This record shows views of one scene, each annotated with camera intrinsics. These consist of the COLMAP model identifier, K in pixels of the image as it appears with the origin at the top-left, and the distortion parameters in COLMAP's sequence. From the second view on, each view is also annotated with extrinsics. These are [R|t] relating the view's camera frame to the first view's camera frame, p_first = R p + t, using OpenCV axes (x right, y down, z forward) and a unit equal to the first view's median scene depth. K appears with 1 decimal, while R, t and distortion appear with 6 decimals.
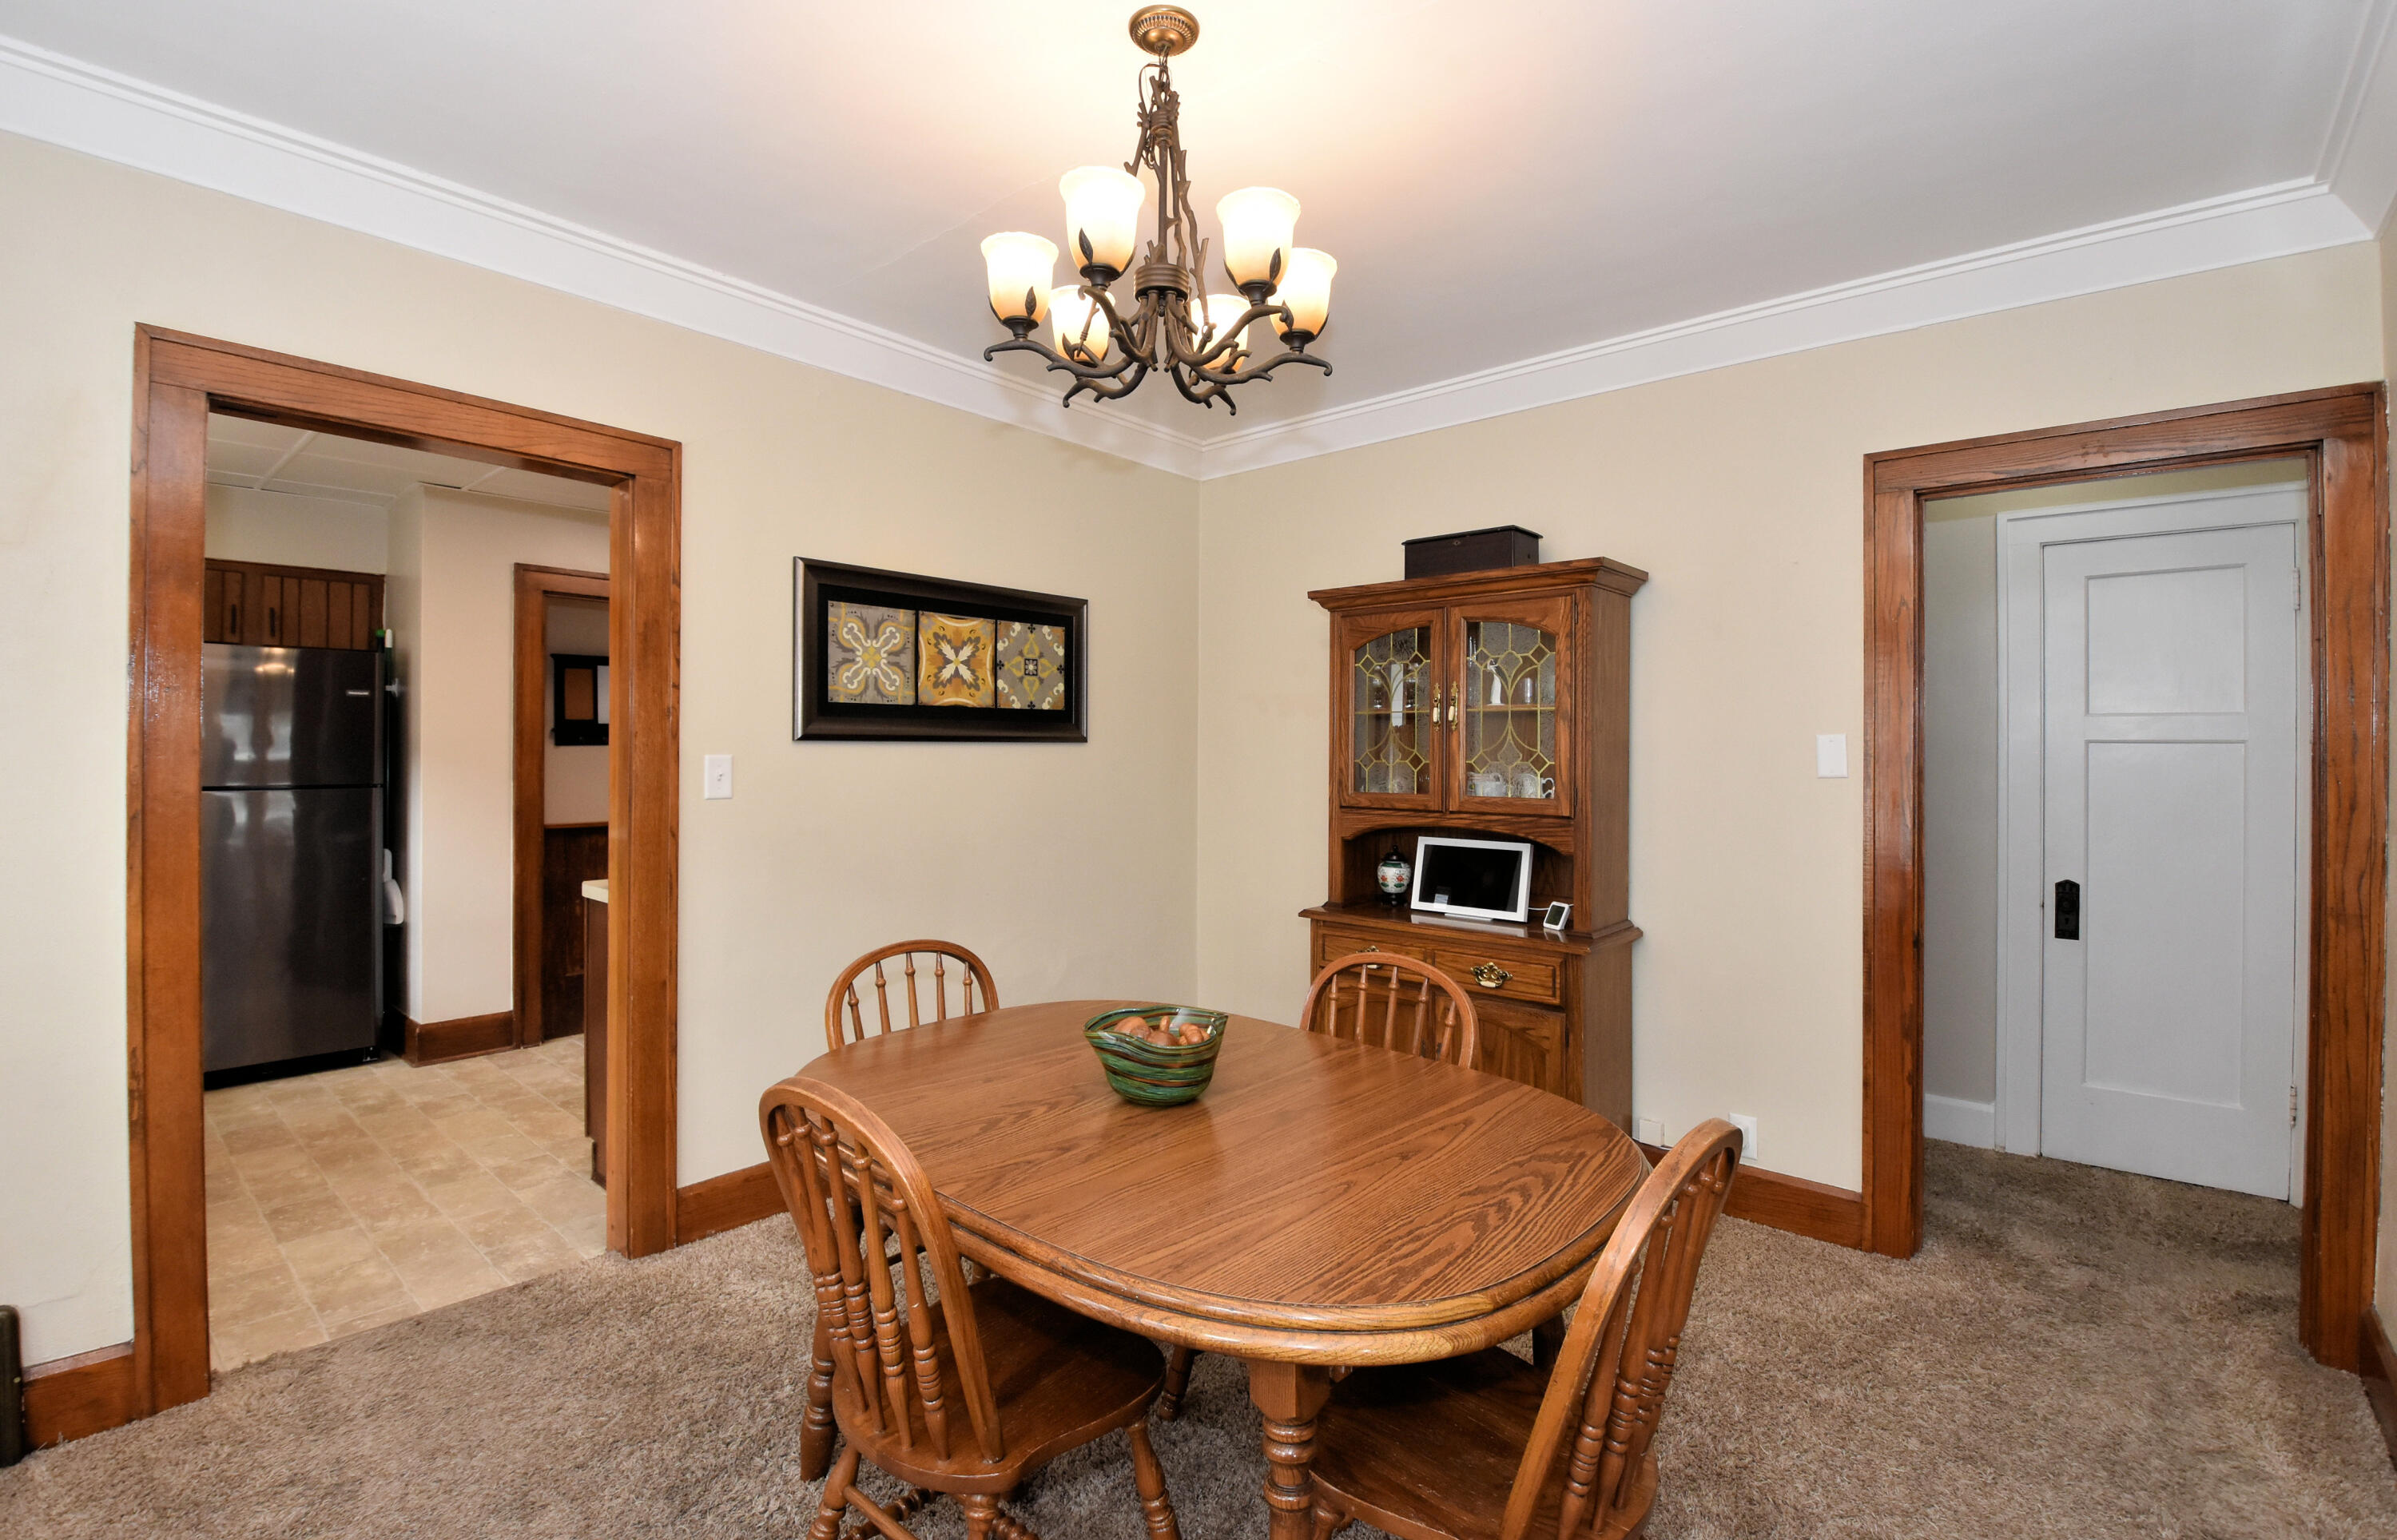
lens RADIAL K [[1031.7, 0, 1242.0], [0, 1031.7, 758.4], [0, 0, 1]] dist [-0.046624, -0.000246]
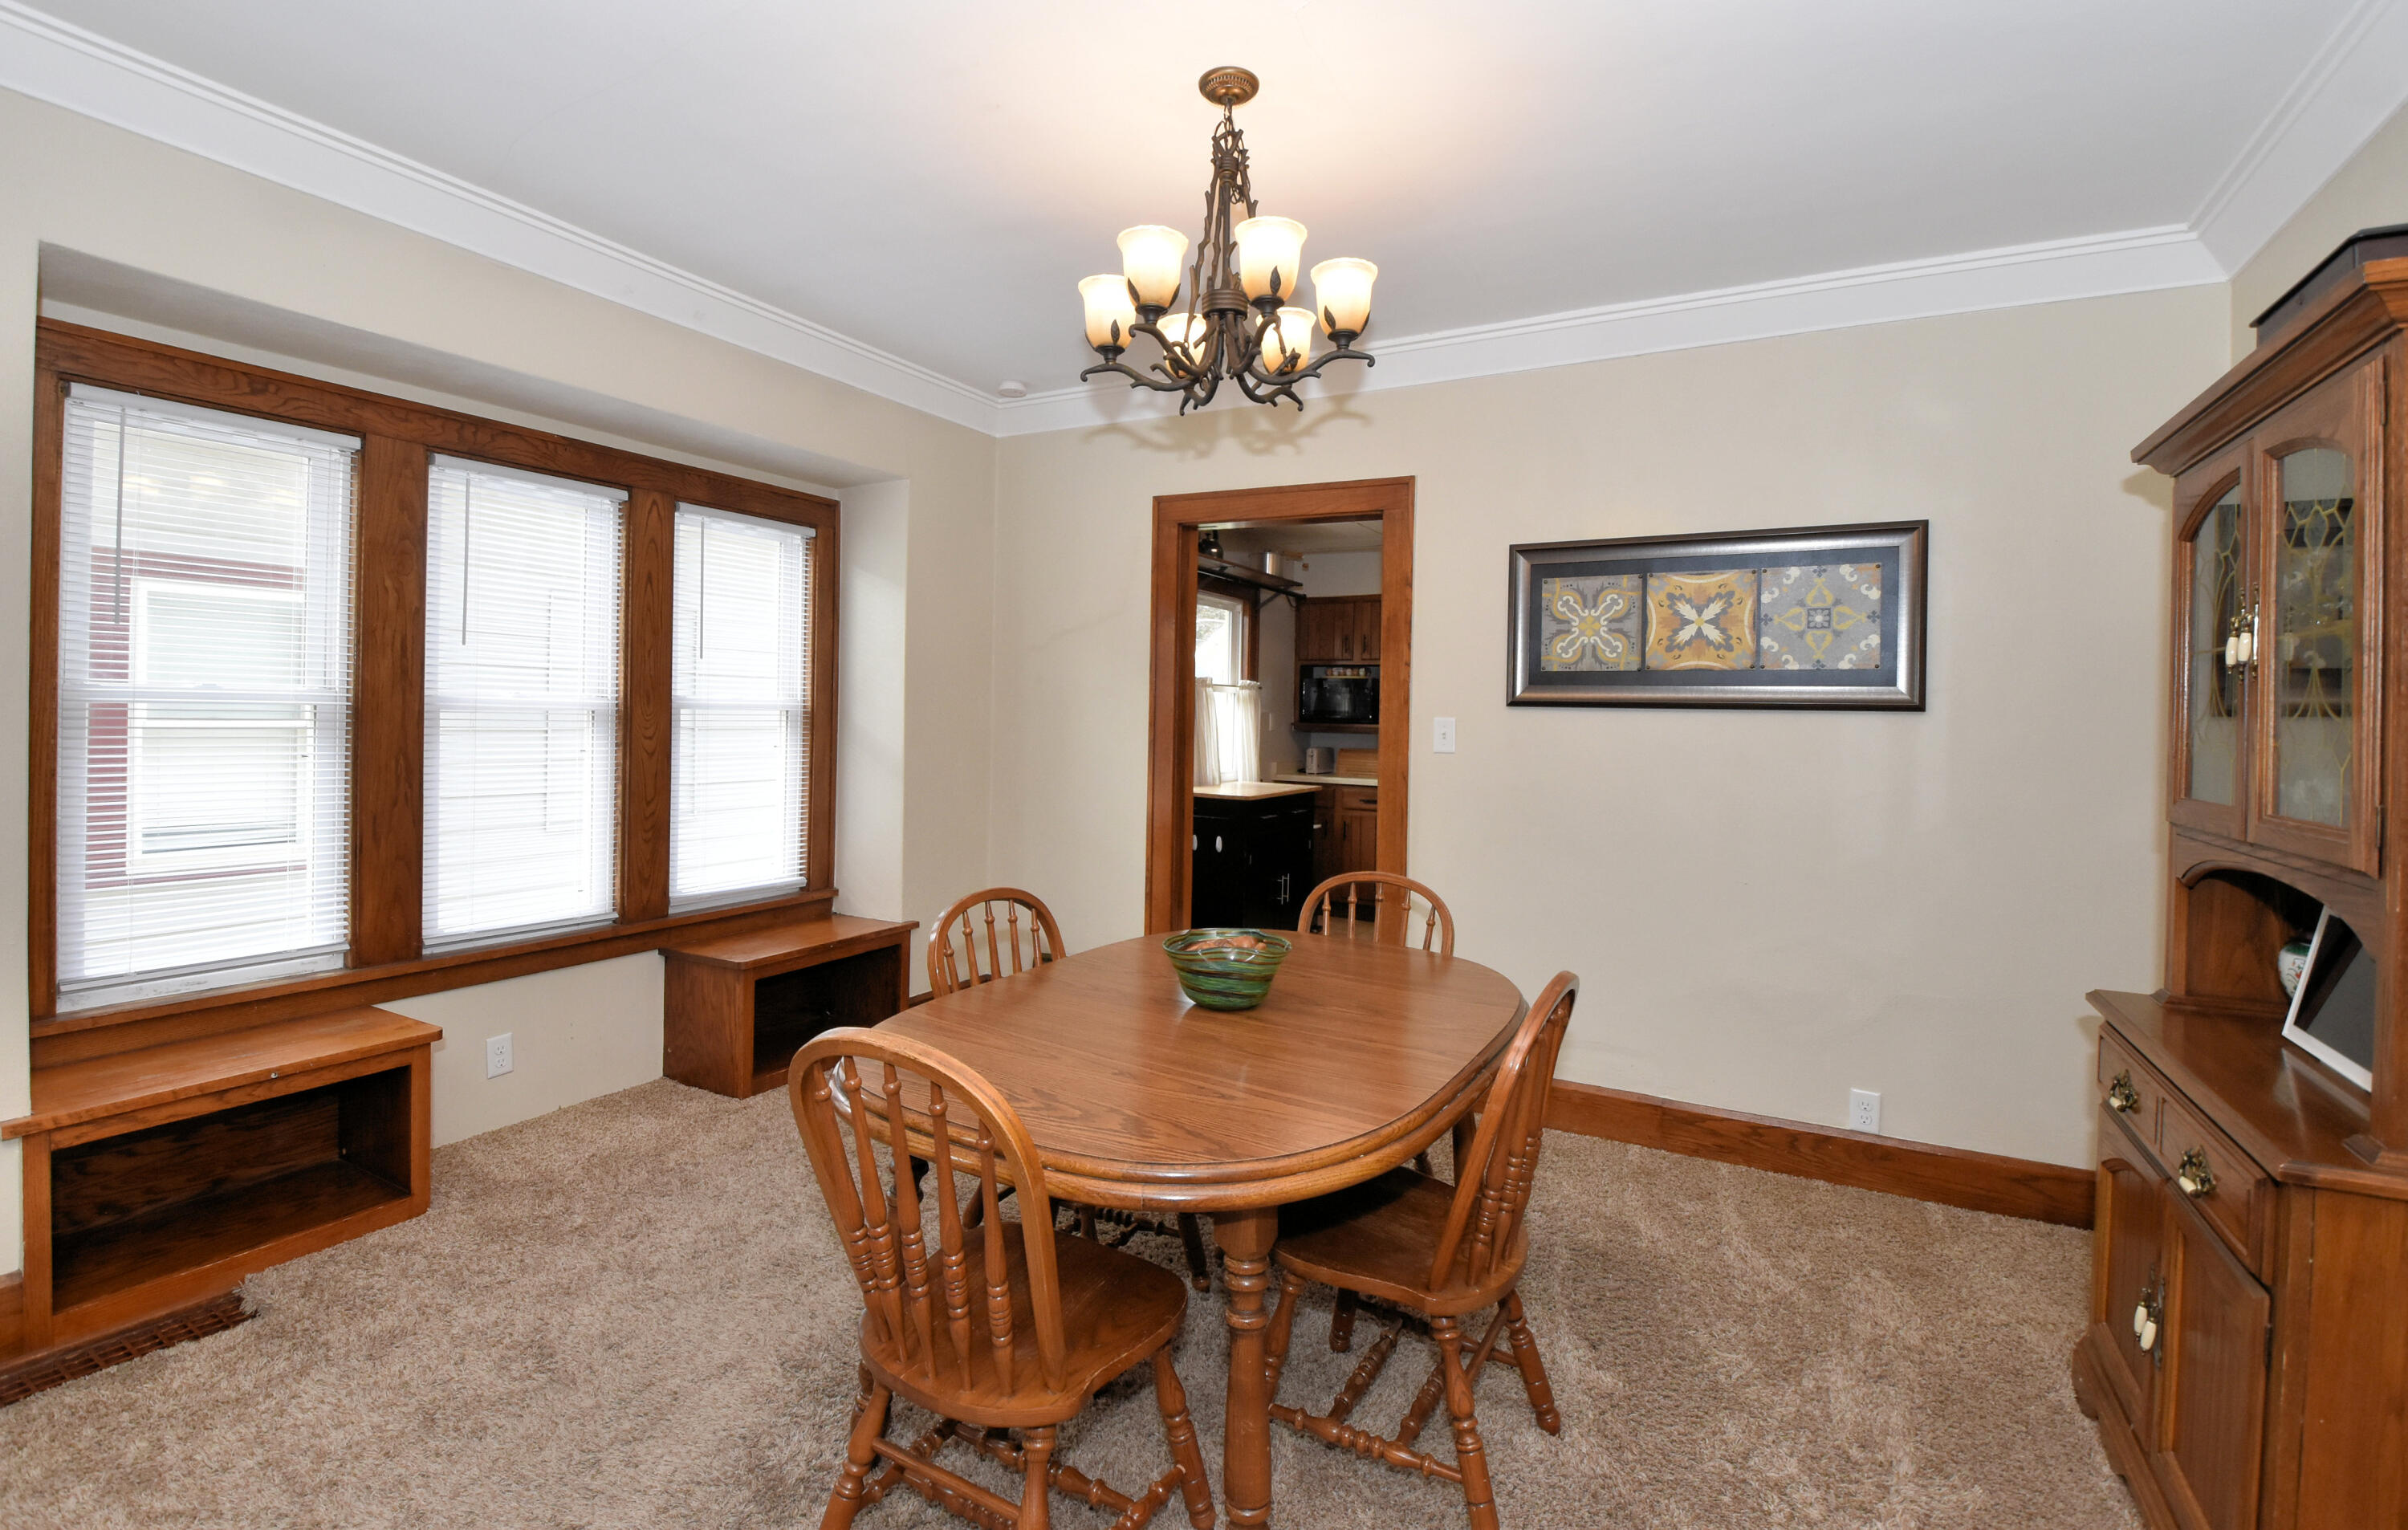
lens RADIAL K [[1070.2, 0, 1217.8], [0, 1070.2, 728.2], [0, 0, 1]] dist [-0.000800, 0.000073]
pose [[0.185691, 0.012360, -0.982530, 0.599843], [-0.026416, 0.999622, 0.007582, 0.005640], [0.982253, 0.024546, 0.185948, 0.409931]]
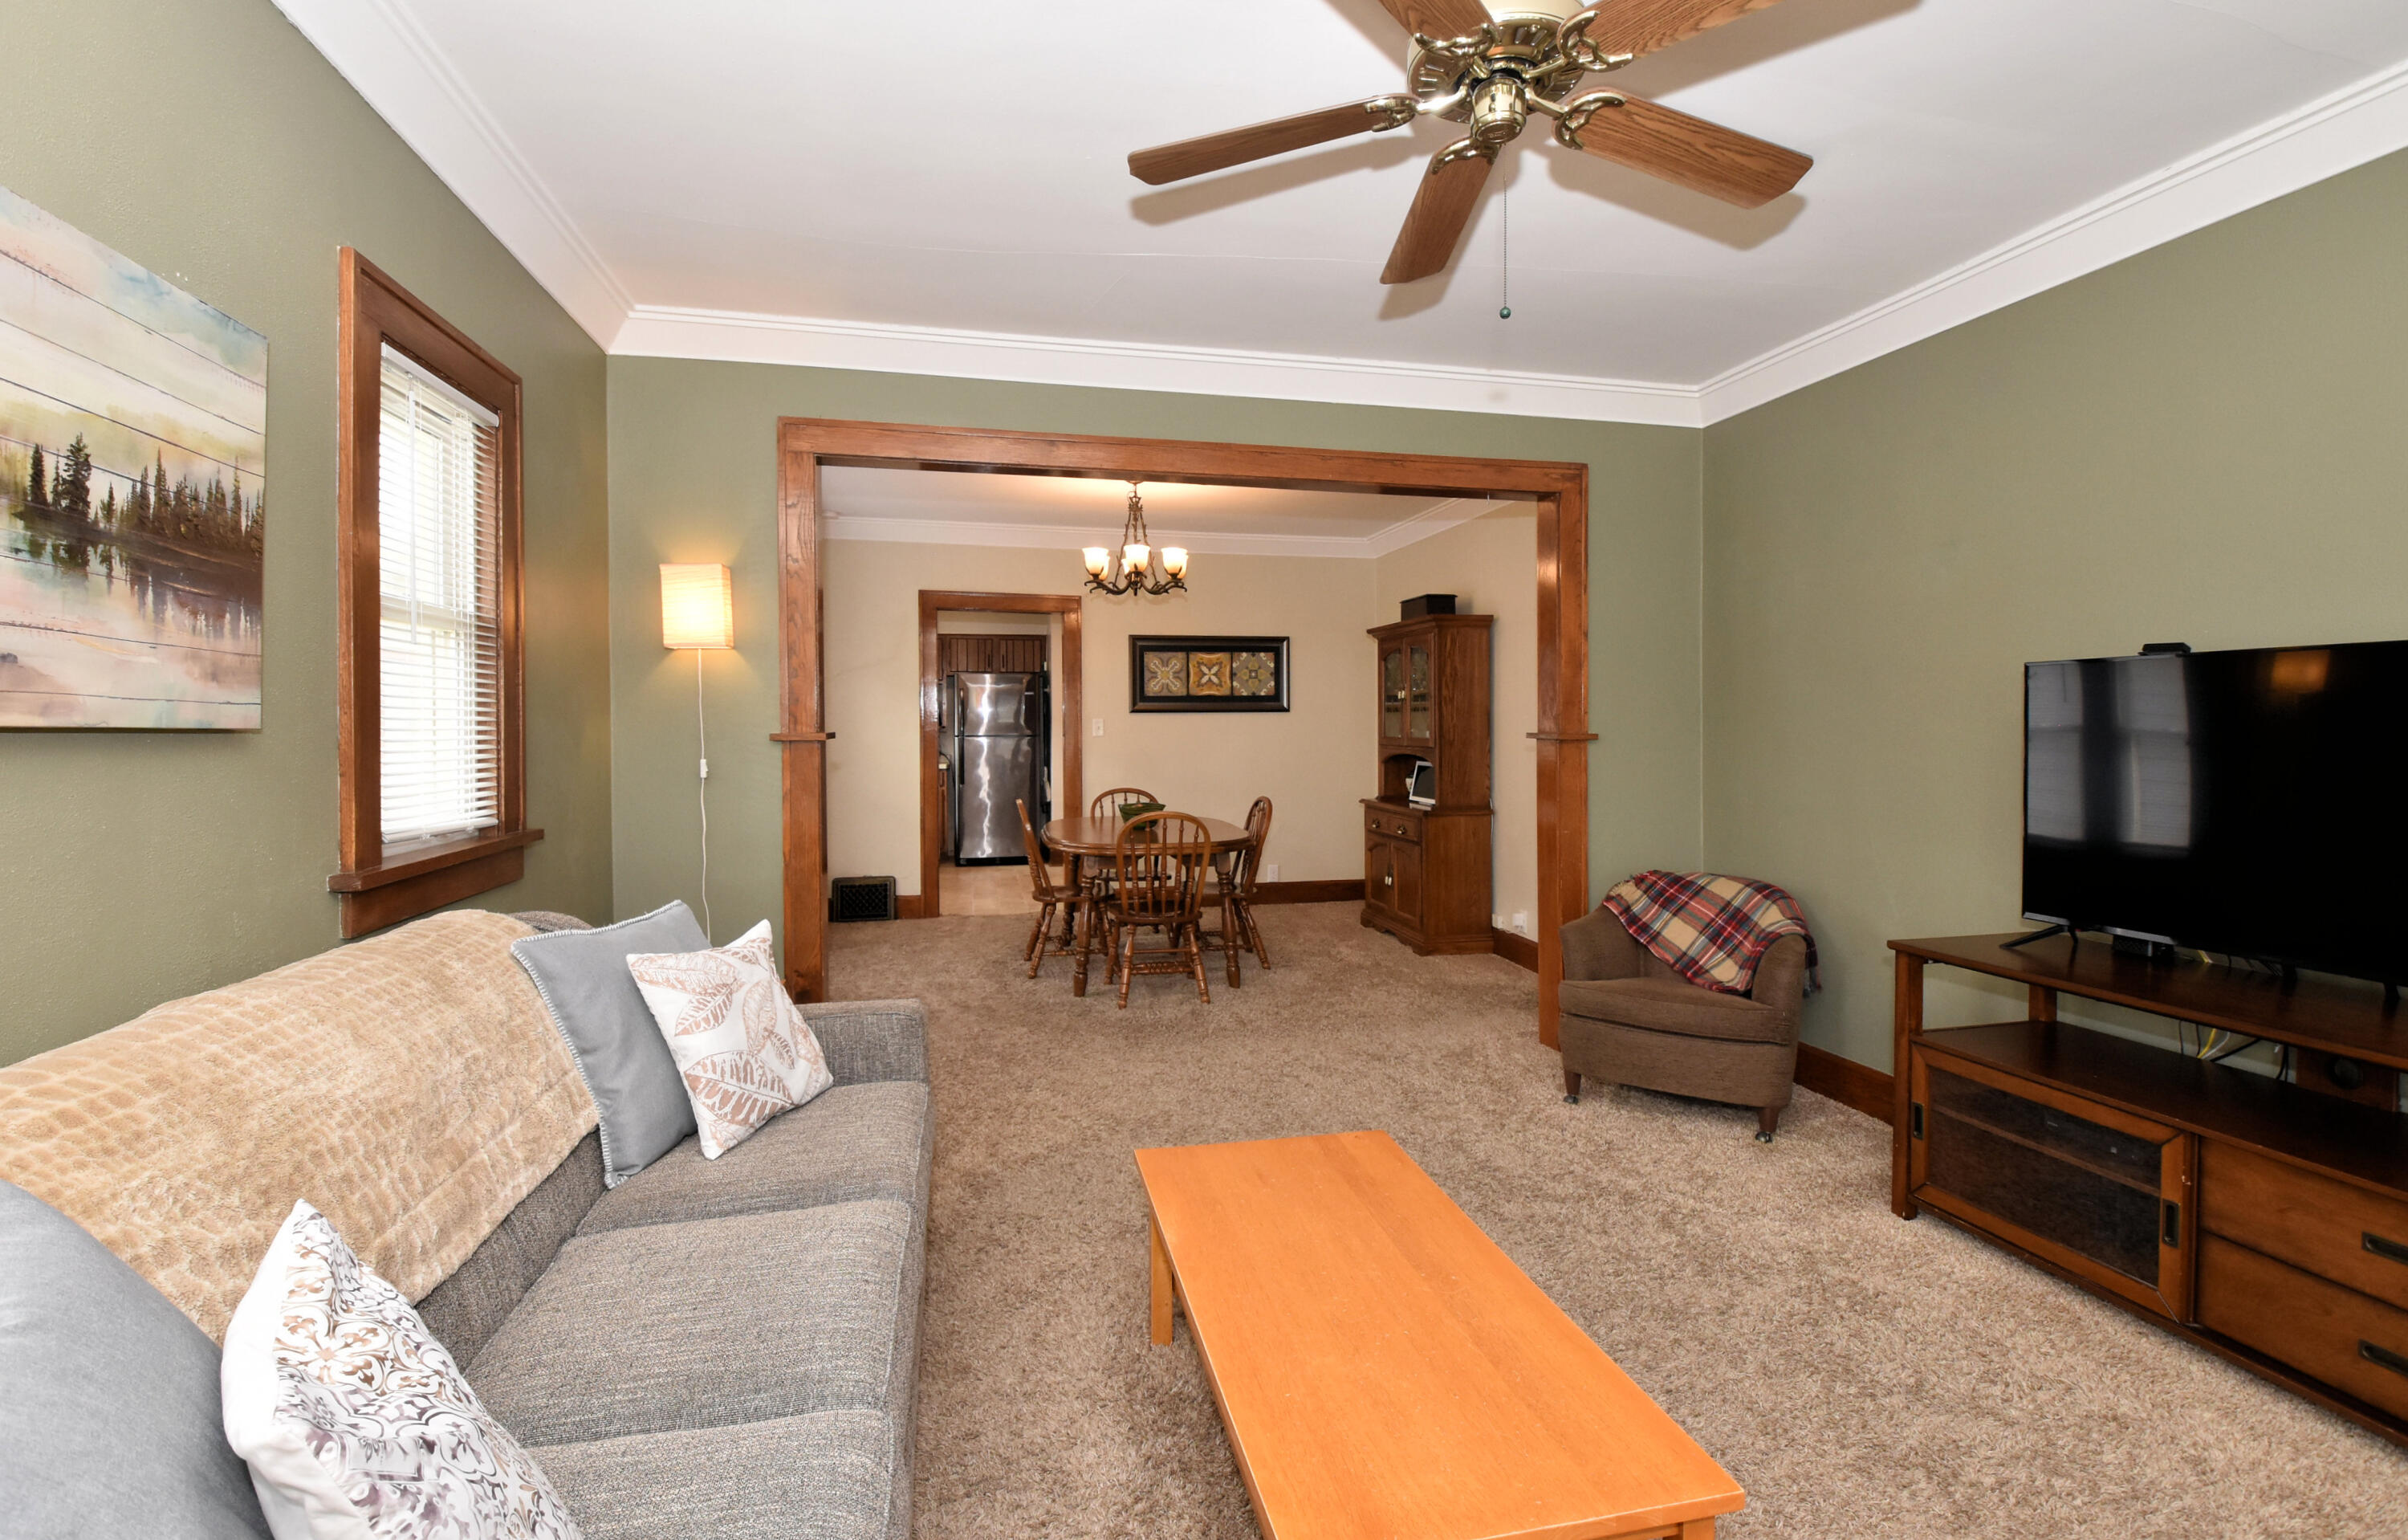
lens RADIAL K [[1079.5, 0, 1204.1], [0, 1079.5, 738.6], [0, 0, 1]] dist [0.000654, -0.019669]
pose [[0.784653, 0.003468, -0.619926, 1.121396], [0.002272, 0.999962, 0.008470, 0.020040], [0.619931, -0.008055, 0.784615, -0.774383]]
